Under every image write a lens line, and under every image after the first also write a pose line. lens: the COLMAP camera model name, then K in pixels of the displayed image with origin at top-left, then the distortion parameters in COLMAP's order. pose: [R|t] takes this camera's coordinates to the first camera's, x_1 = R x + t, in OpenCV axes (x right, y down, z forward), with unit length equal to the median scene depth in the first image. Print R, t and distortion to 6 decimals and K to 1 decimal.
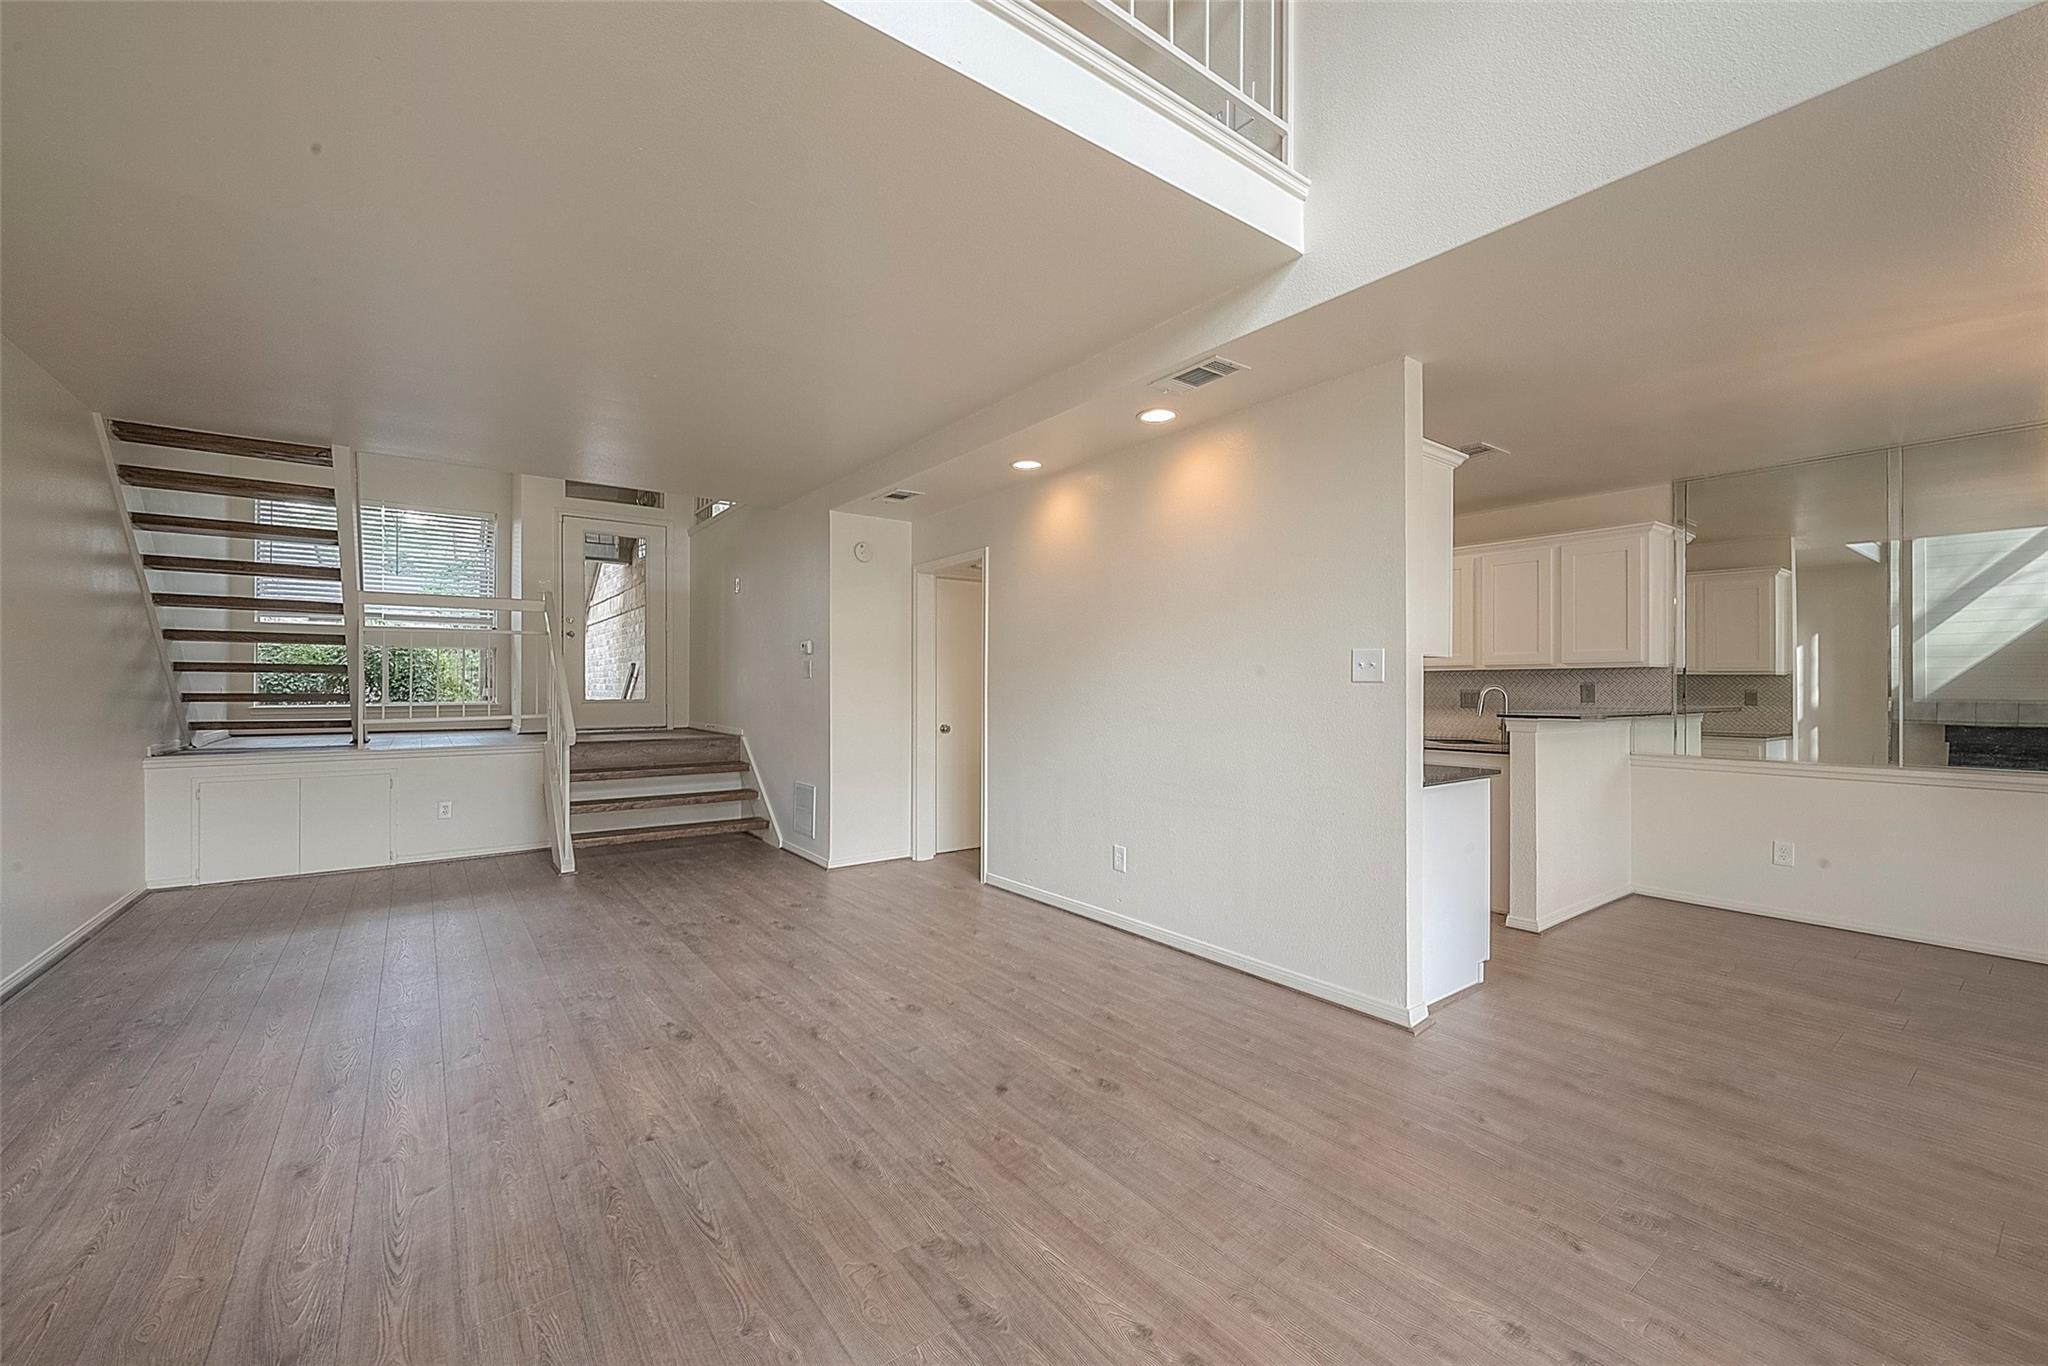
lens RADIAL K [[822.4, 0, 1028.2], [0, 822.4, 688.3], [0, 0, 1]] dist [-0.000671, 0.000385]
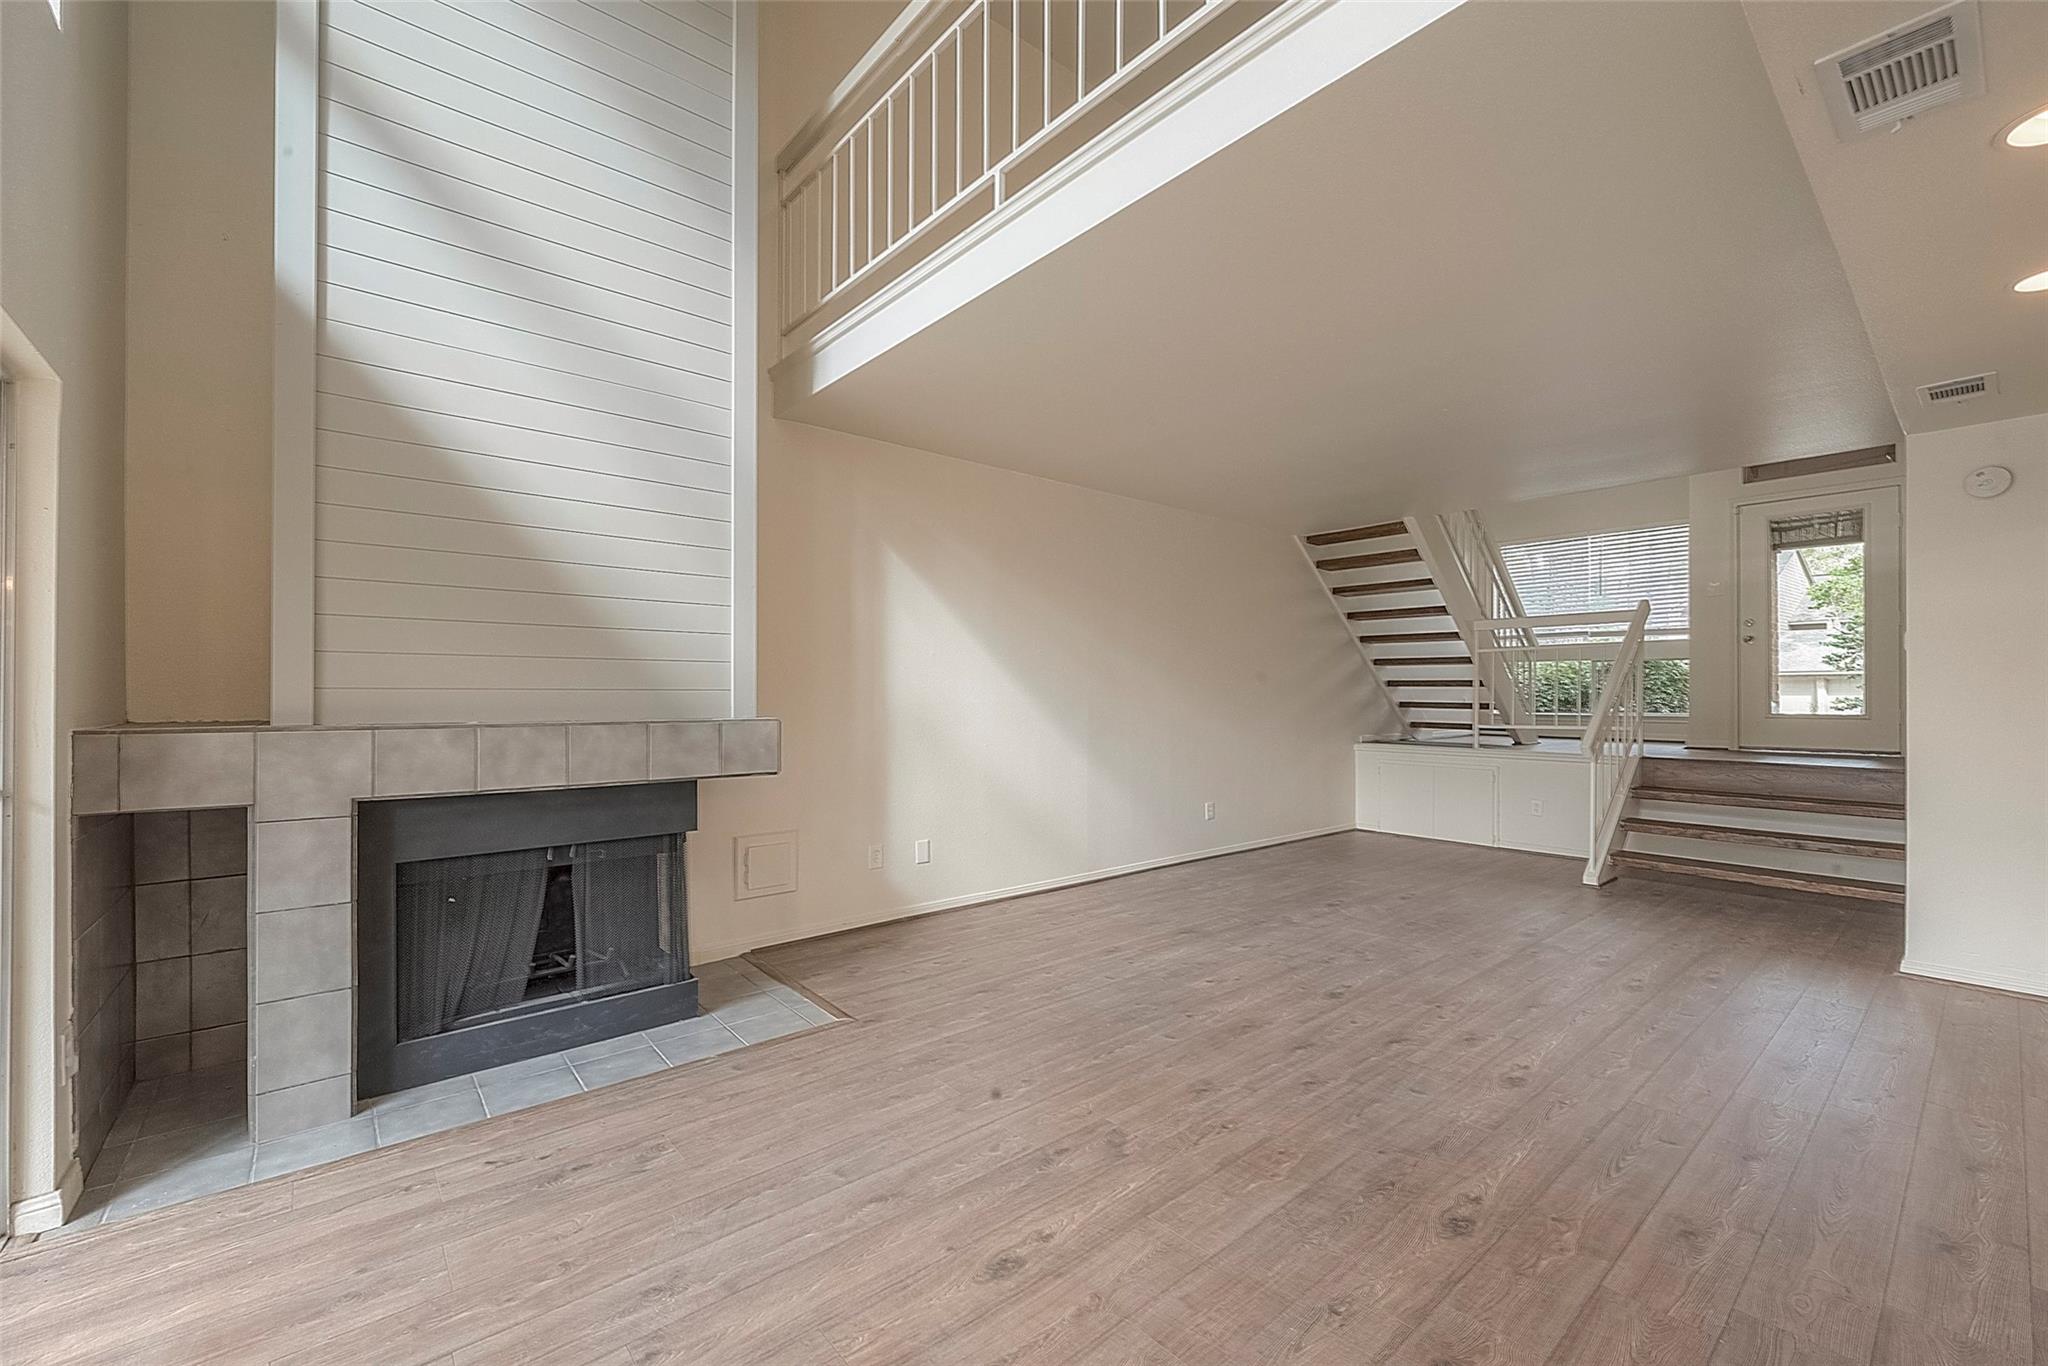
lens RADIAL K [[822.4, 0, 1038.7], [0, 822.4, 690.7], [0, 0, 1]] dist [-0.000671, 0.000385]
pose [[0.079167, -0.003578, -0.996855, 0.664725], [-0.006181, 0.999973, -0.004080, -0.005292], [0.996842, 0.006485, 0.079143, 0.441586]]
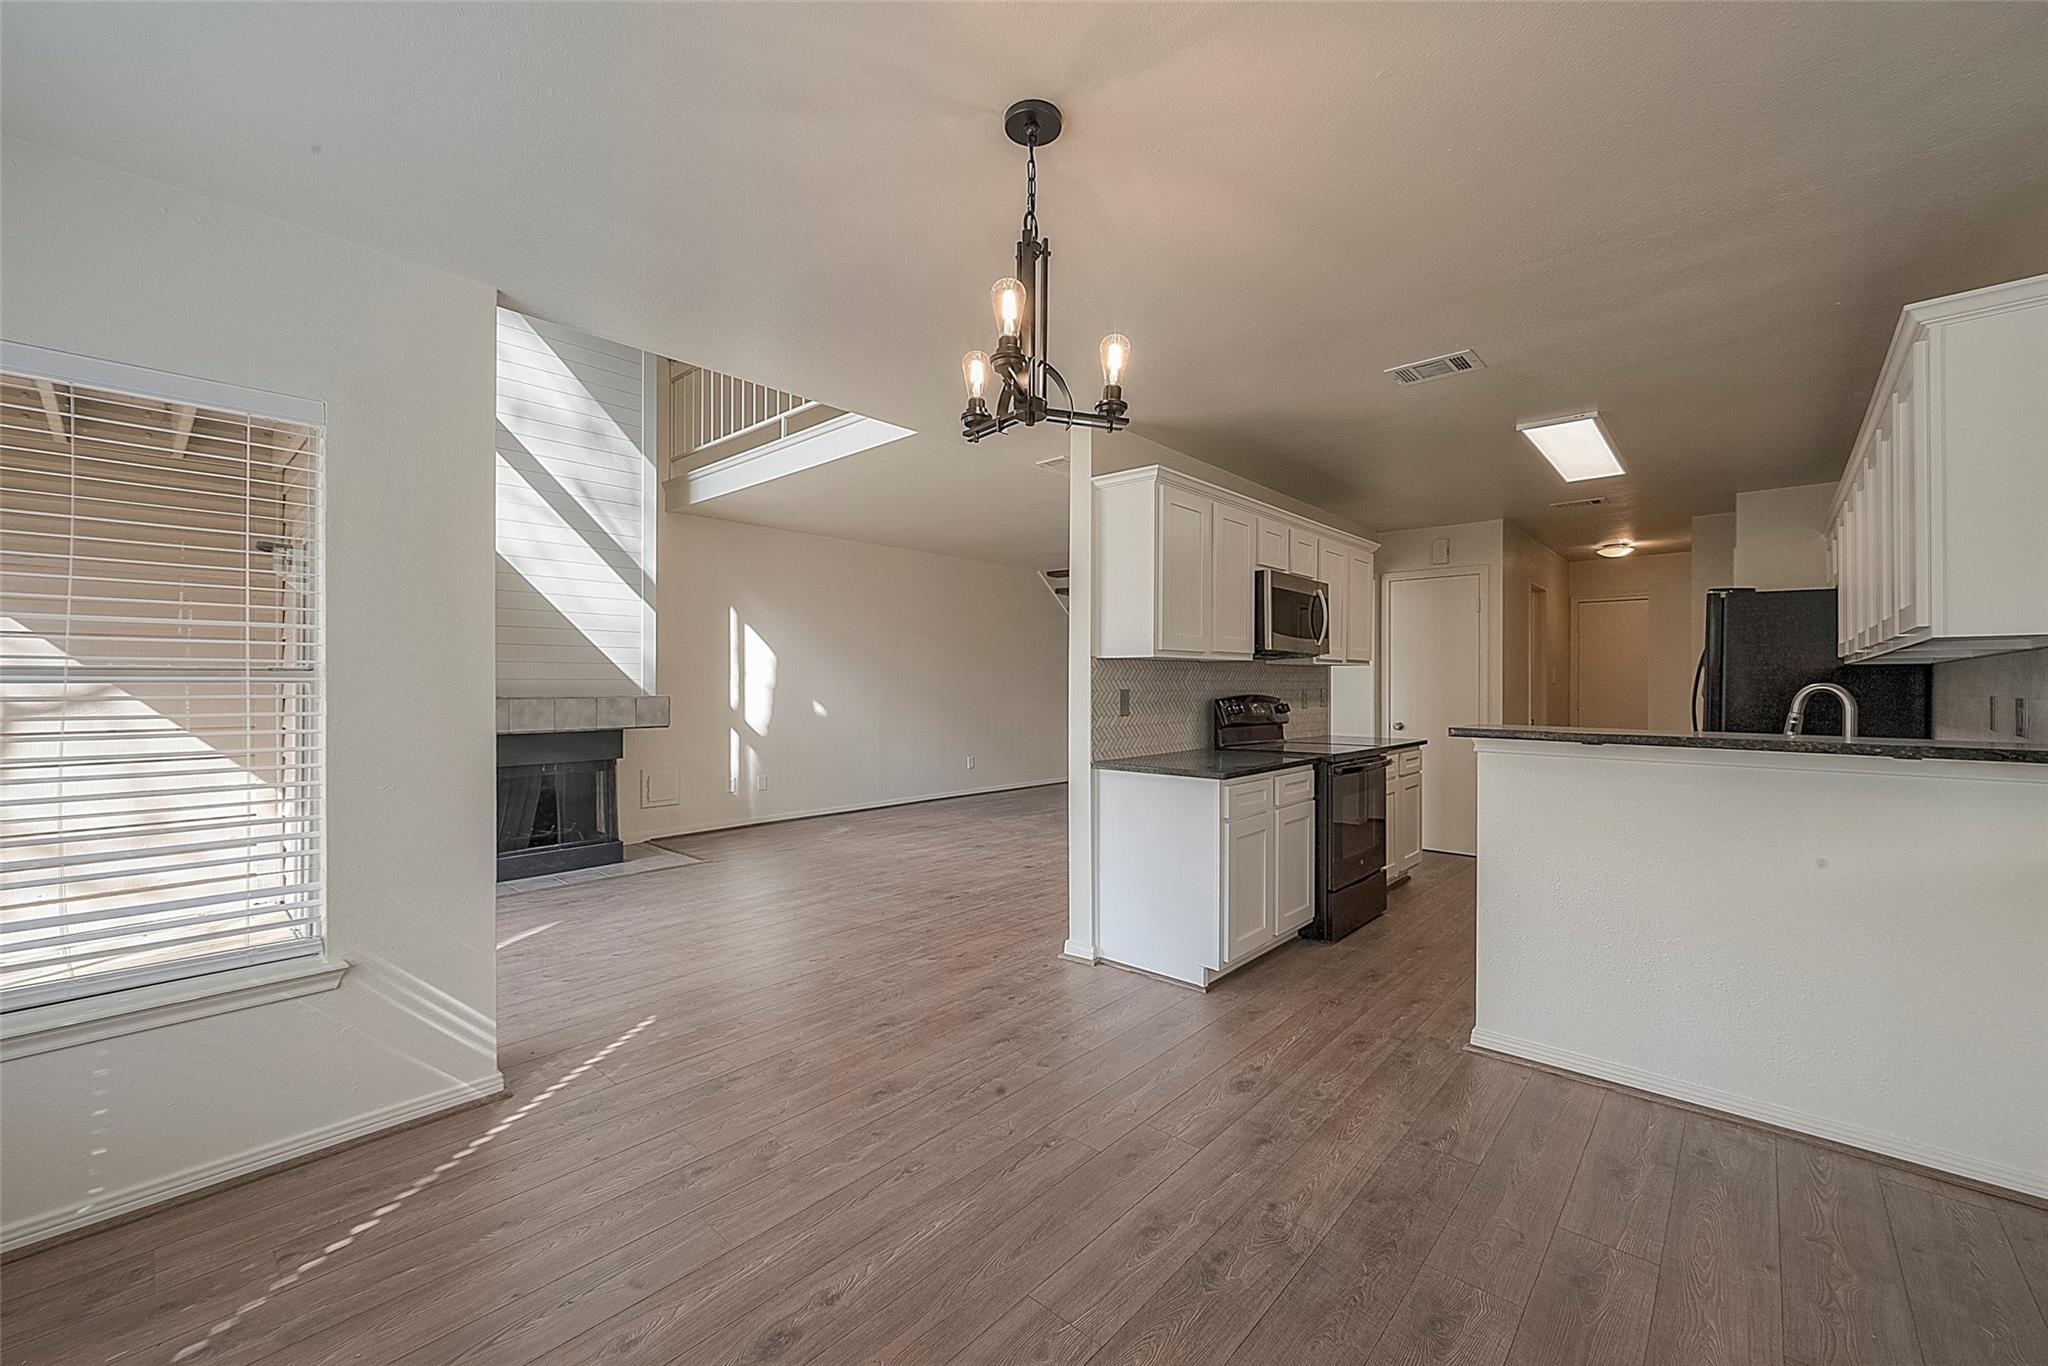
lens RADIAL K [[822.4, 0, 1002.4], [0, 822.4, 680.8], [0, 0, 1]] dist [-0.000671, 0.000385]
pose [[0.158604, -0.005342, -0.987328, 1.581096], [-0.005640, 0.999964, -0.006316, -0.000076], [0.987326, 0.006571, 0.158568, 0.651311]]
